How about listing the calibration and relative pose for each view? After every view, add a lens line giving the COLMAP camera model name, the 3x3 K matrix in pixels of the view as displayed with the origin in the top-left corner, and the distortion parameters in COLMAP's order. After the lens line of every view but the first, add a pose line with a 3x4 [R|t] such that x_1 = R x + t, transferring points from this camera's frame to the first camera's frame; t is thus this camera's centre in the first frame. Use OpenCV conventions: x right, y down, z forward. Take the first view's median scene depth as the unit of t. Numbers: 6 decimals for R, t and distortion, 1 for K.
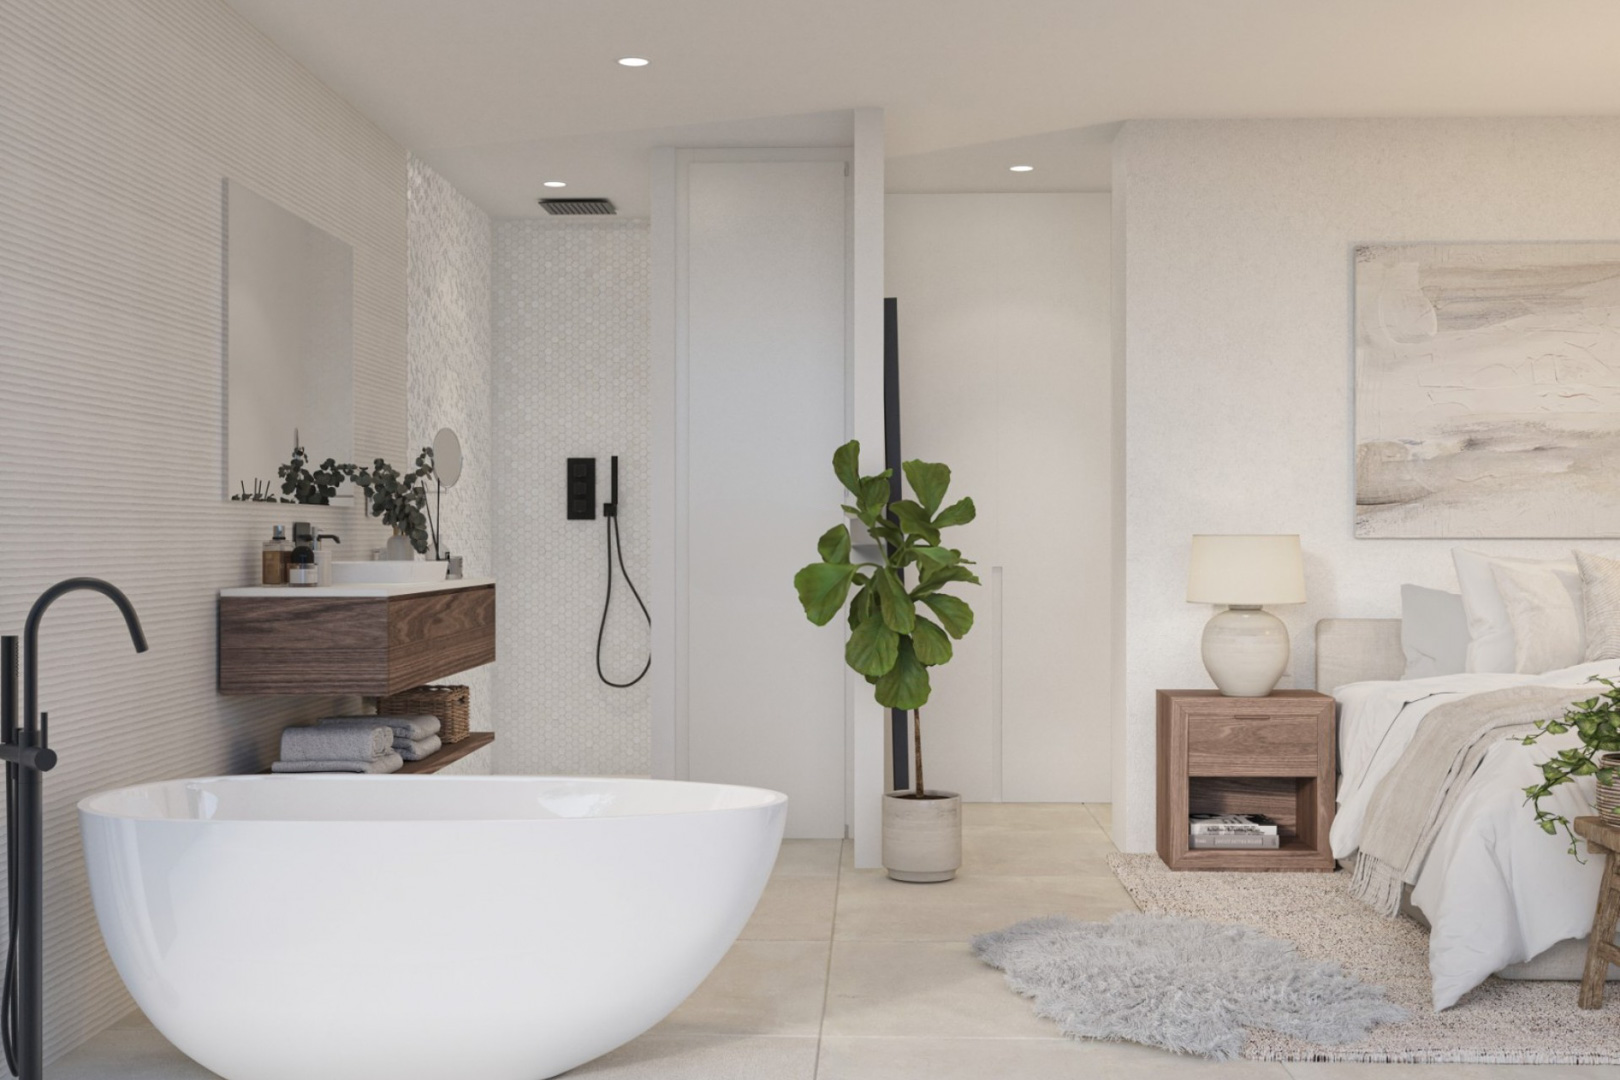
lens RADIAL K [[1875.2, 0, 811.8], [0, 1875.2, 536.4], [0, 0, 1]] dist [0.000777, 0.000000]
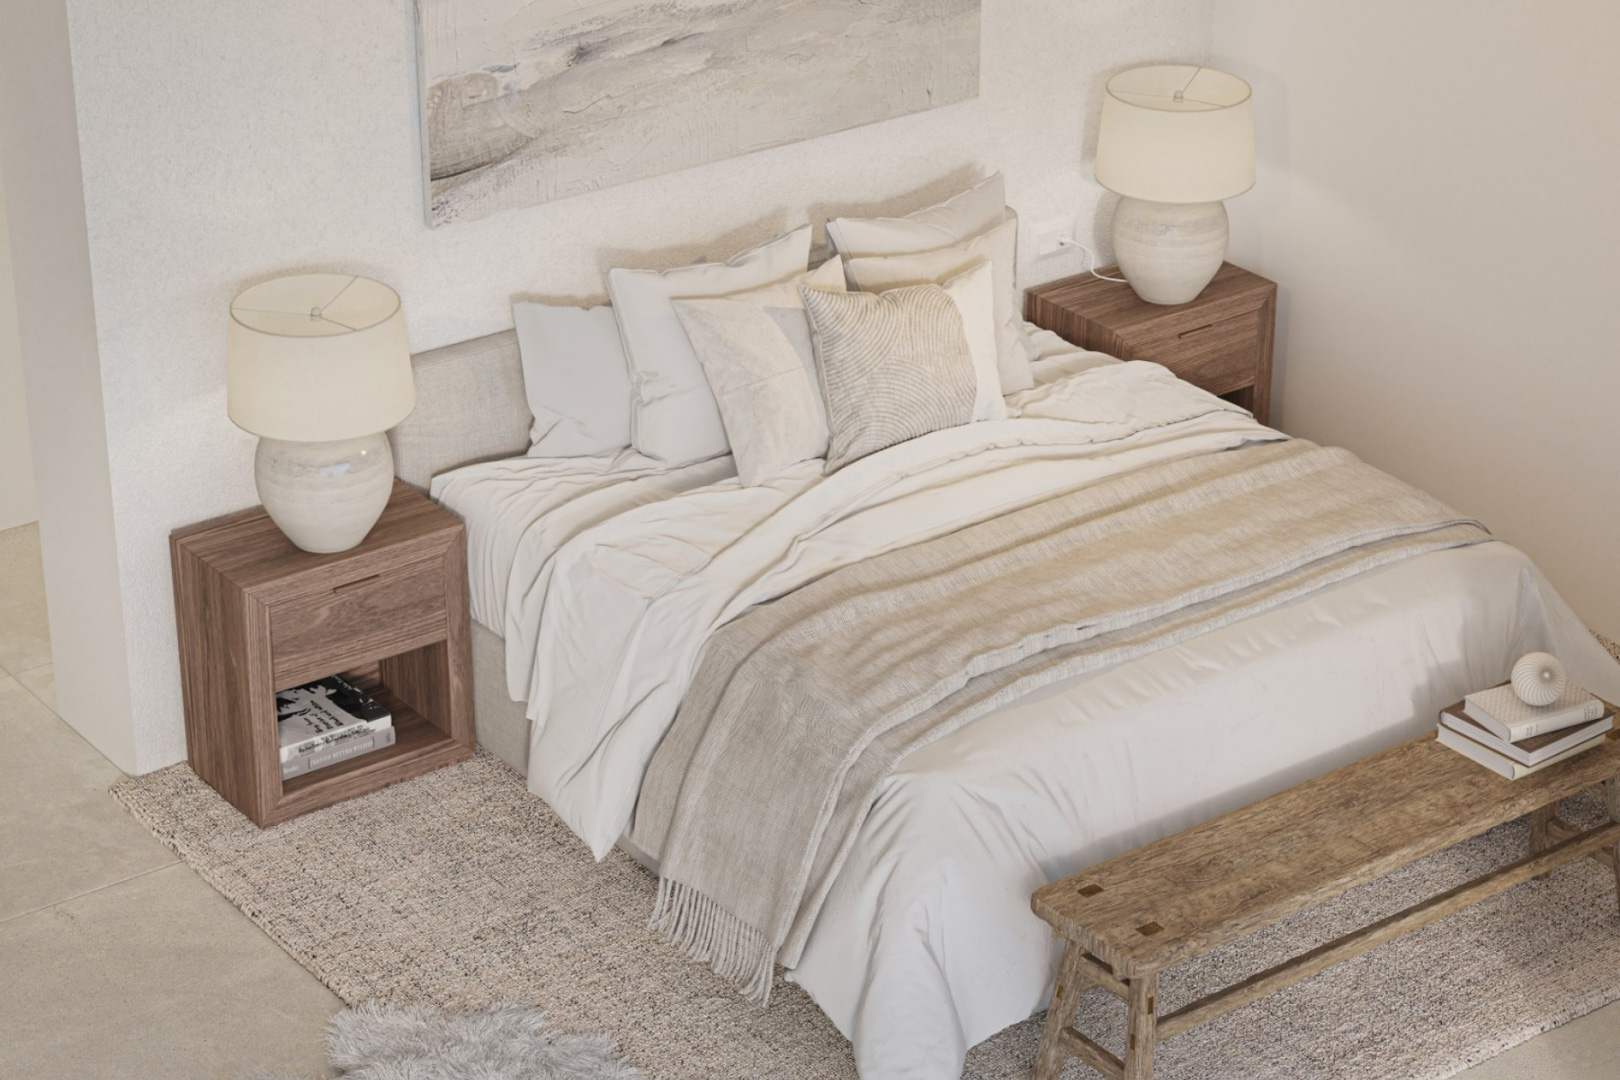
lens RADIAL K [[3537.1, 0, 809.2], [0, 3537.1, 544.0], [0, 0, 1]] dist [-0.046378, 0.000000]
pose [[0.782181, -0.268999, 0.561990, -0.303437], [-0.001149, 0.901371, 0.433045, -0.417443], [-0.623050, -0.339366, 0.704726, 0.055363]]
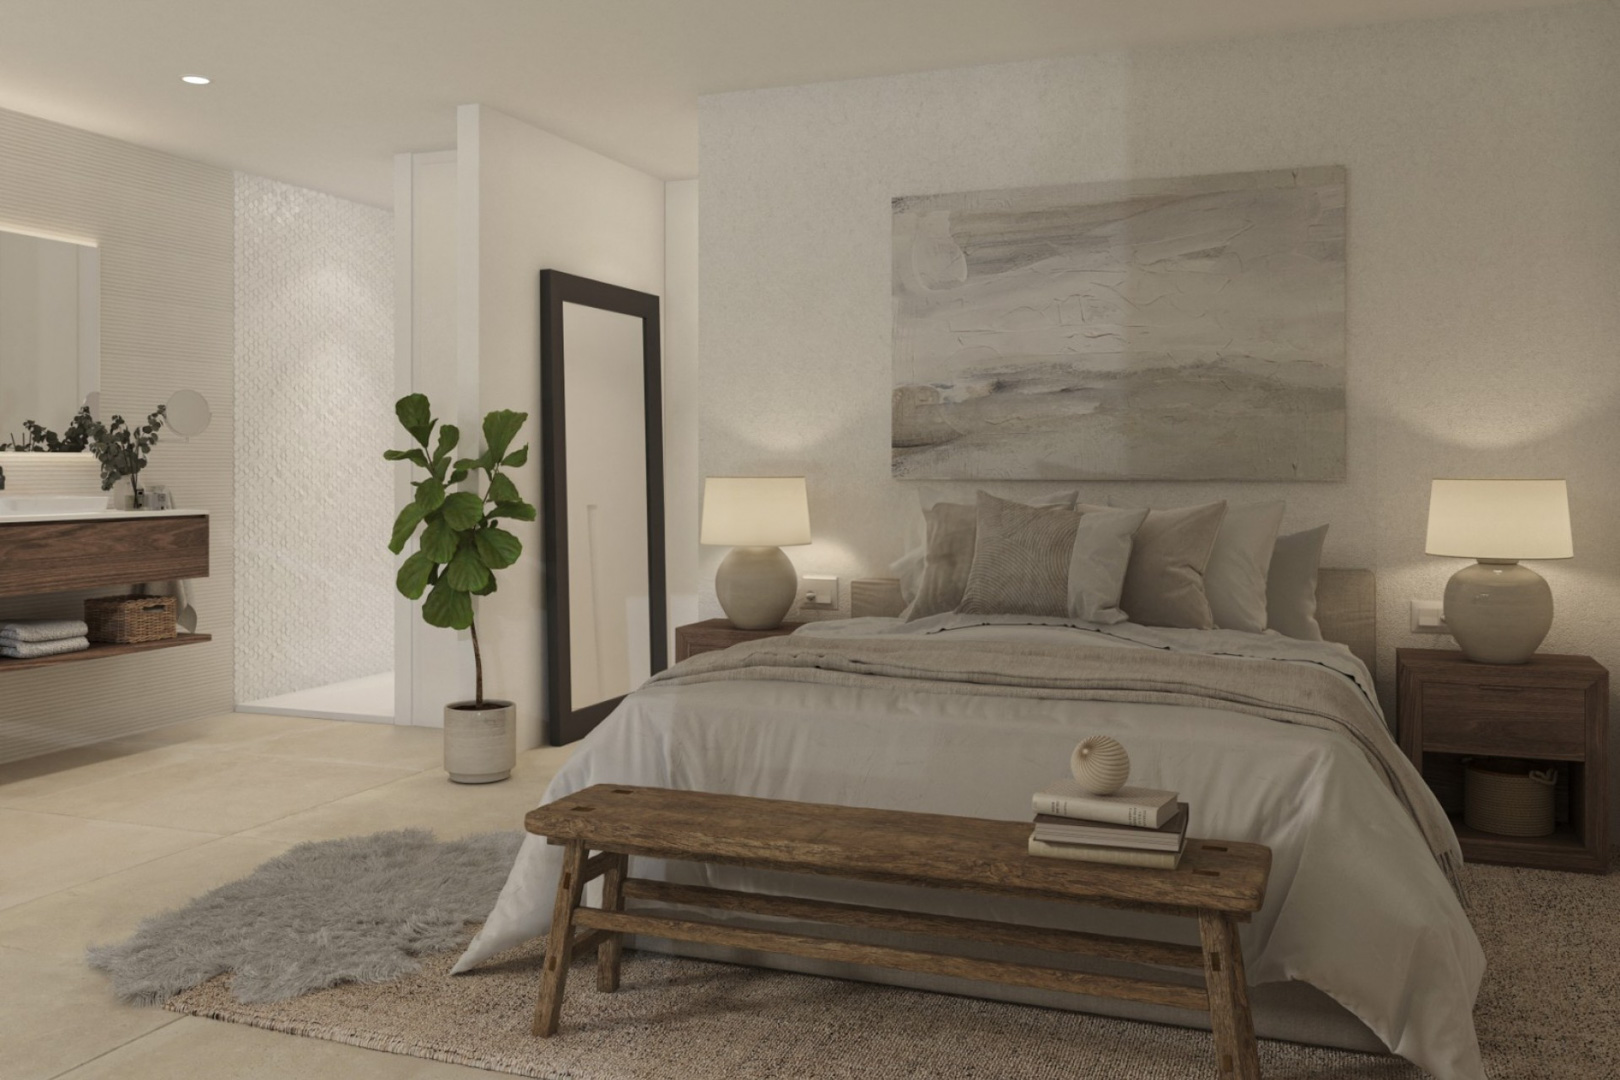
lens RADIAL K [[1389.5, 0, 794.4], [0, 1389.5, 483.1], [0, 0, 1]] dist [-0.002642, 0.006009]
pose [[0.943594, 0.003954, -0.331082, 0.496664], [0.001738, 0.999856, 0.016894, -0.010113], [0.331101, -0.016517, 0.943451, 0.254466]]
